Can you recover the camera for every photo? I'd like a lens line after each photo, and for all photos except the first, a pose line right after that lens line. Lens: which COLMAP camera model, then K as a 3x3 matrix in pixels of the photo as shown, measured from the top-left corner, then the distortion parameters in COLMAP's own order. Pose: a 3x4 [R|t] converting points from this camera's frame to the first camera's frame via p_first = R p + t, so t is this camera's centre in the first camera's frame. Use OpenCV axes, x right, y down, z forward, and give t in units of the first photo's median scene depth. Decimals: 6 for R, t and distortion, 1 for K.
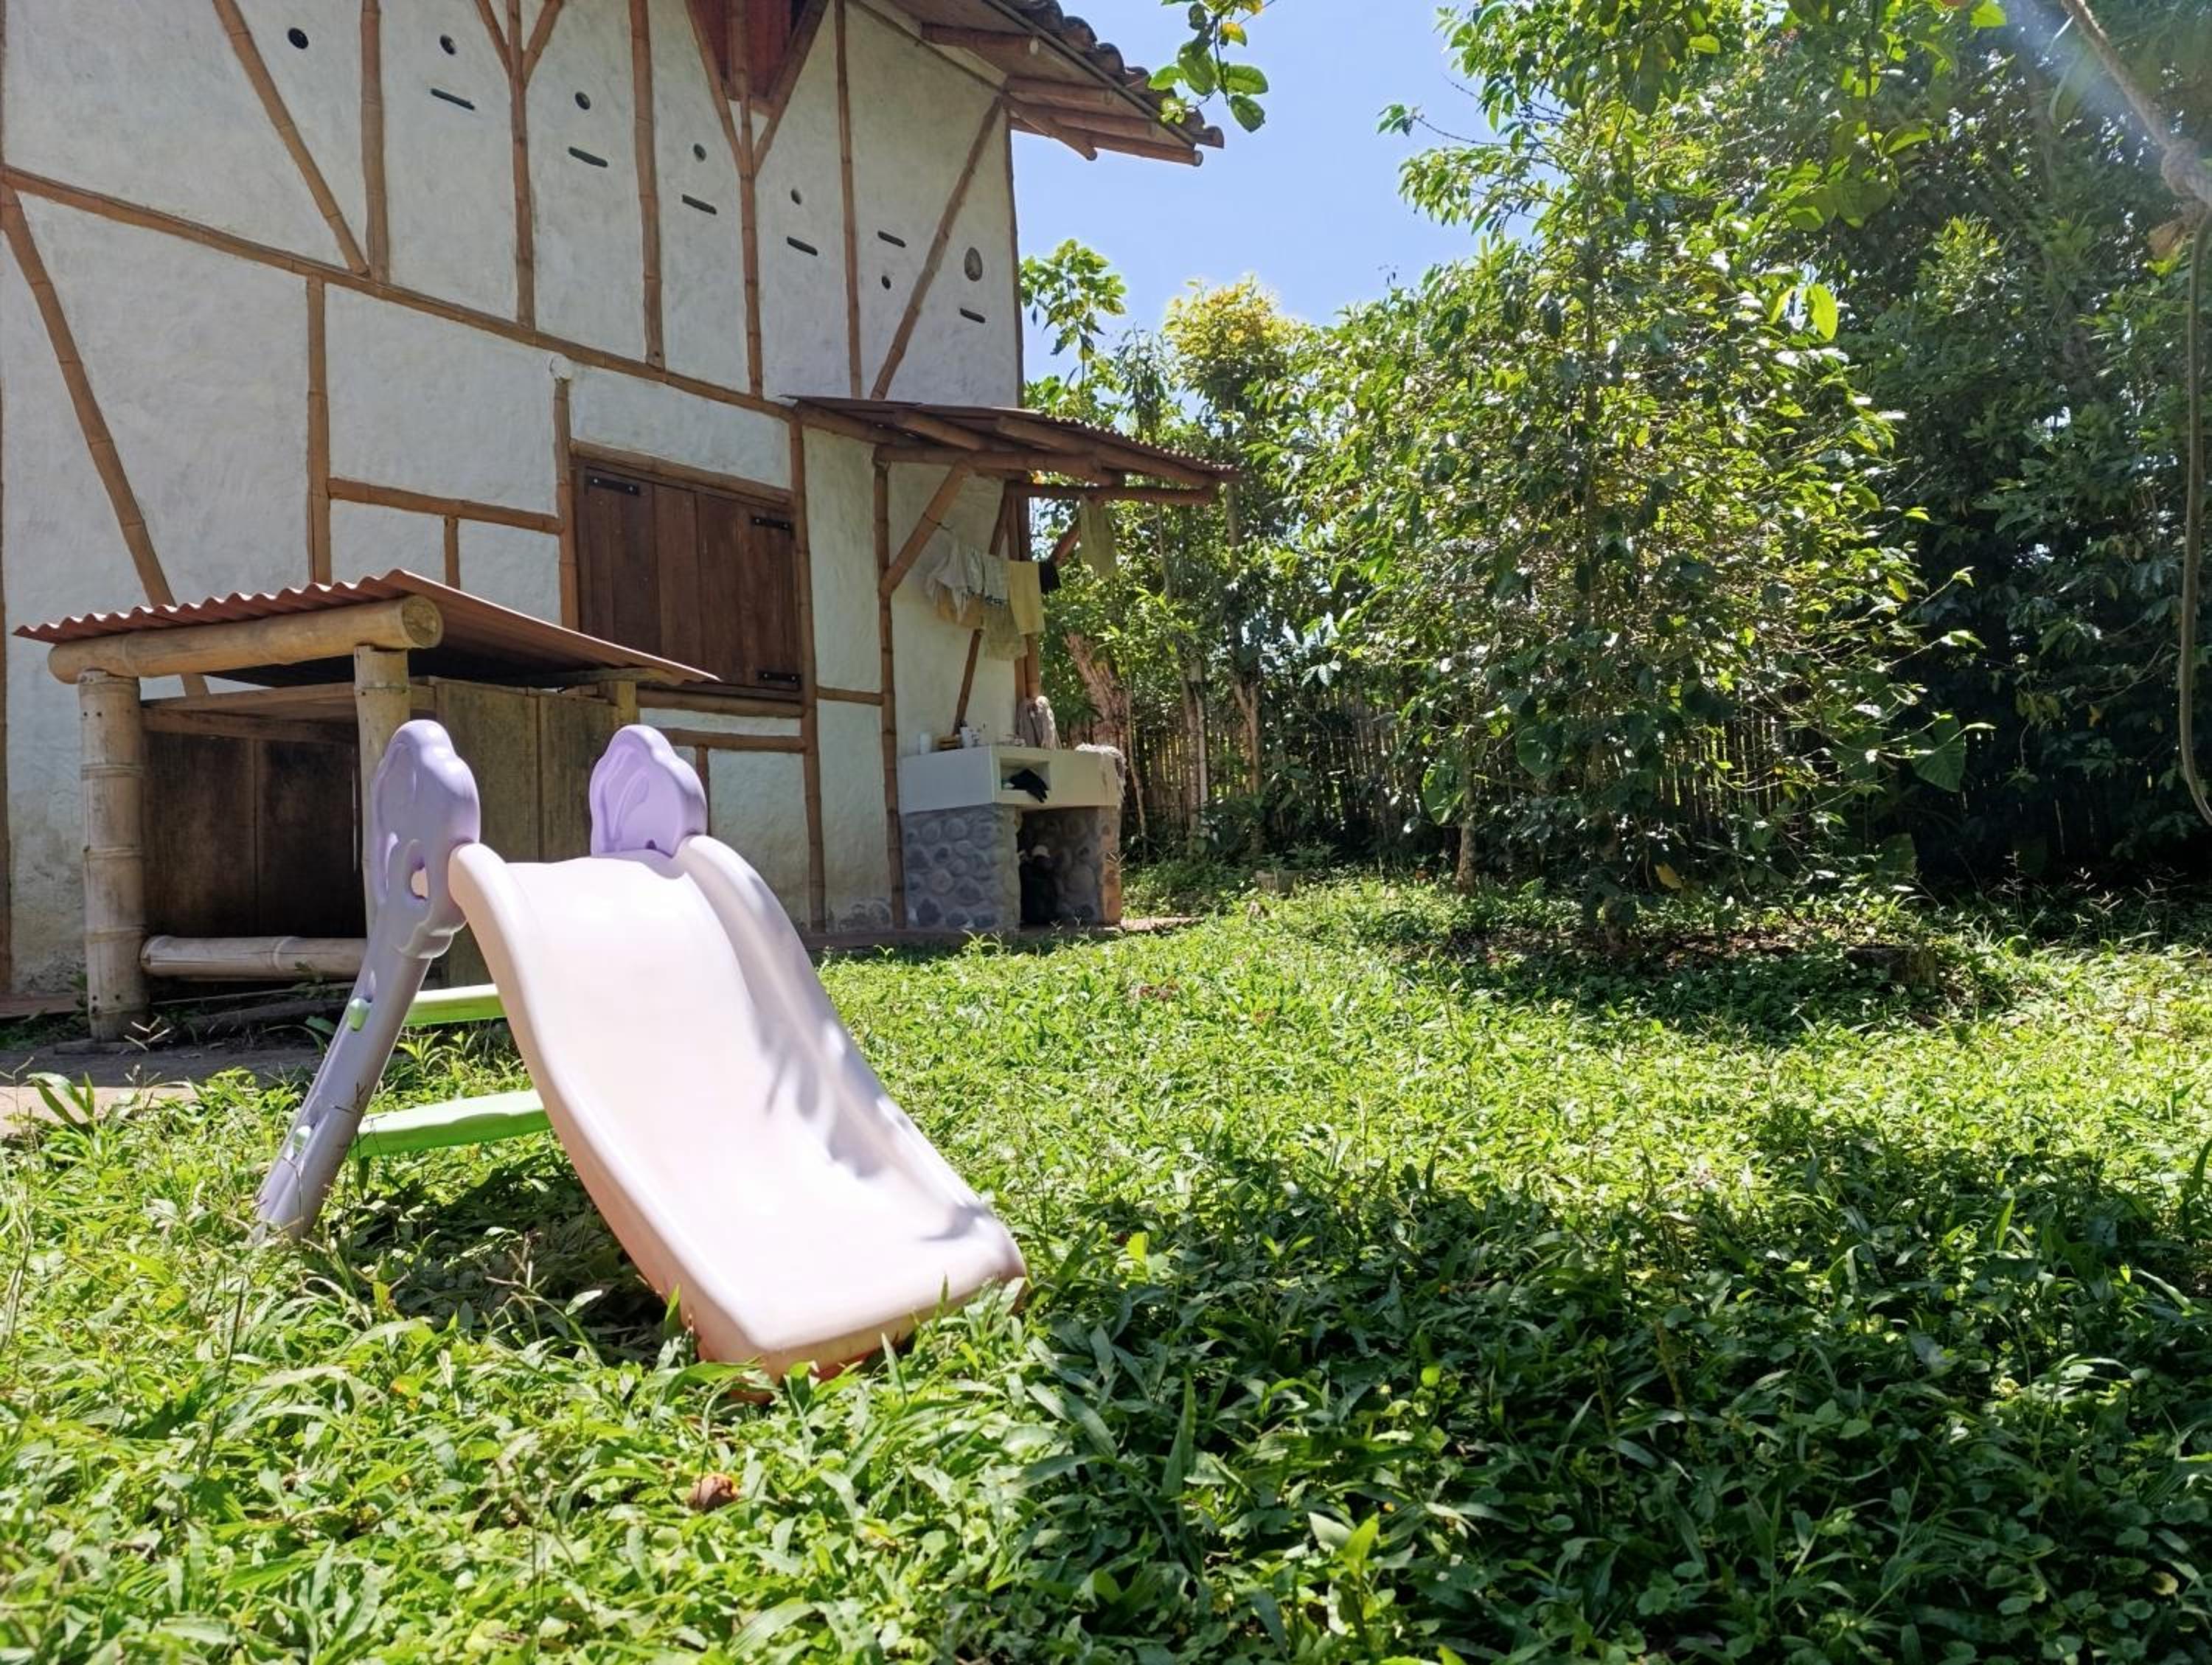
lens RADIAL K [[1548.7, 0, 1106.0], [0, 1548.7, 832.5], [0, 0, 1]] dist [0.075240, -0.056028]
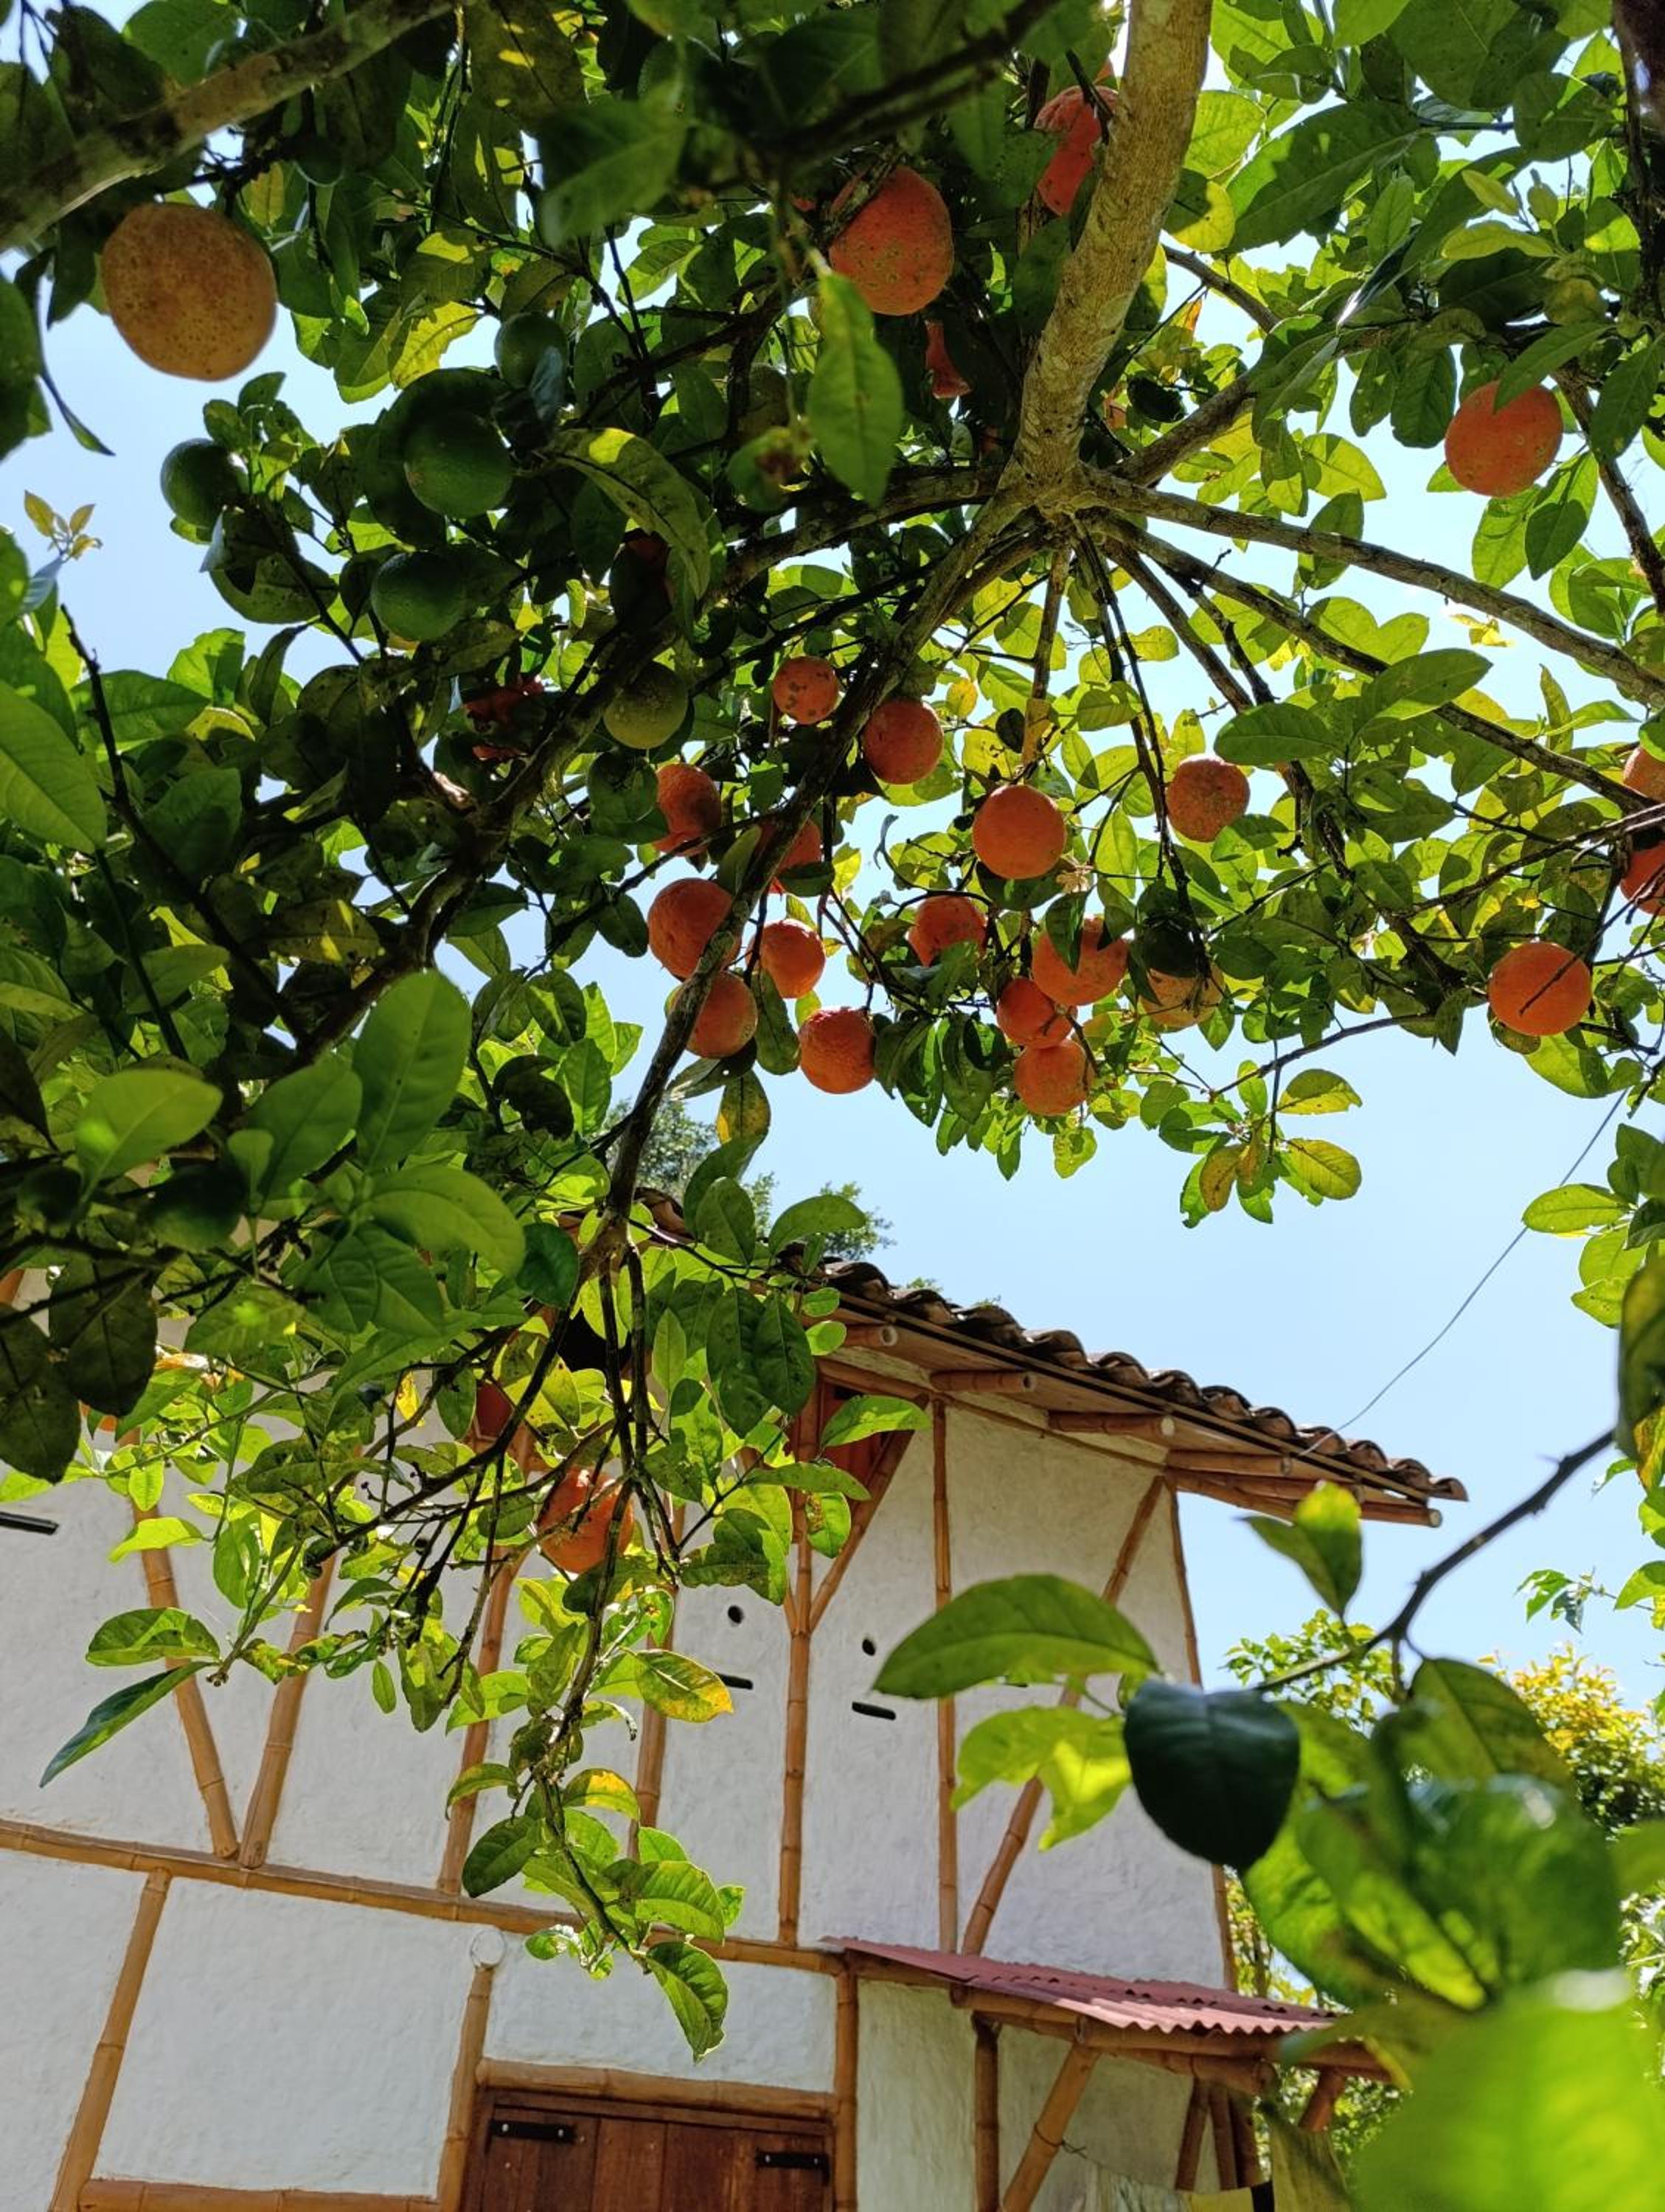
lens RADIAL K [[1574.1, 0, 833.5], [0, 1574.1, 1068.2], [0, 0, 1]] dist [-0.000012, -0.026650]
pose [[0.917320, -0.200801, -0.343806, 0.121432], [-0.045952, 0.804344, -0.592385, -0.180312], [0.395490, 0.559205, 0.728614, 0.271466]]
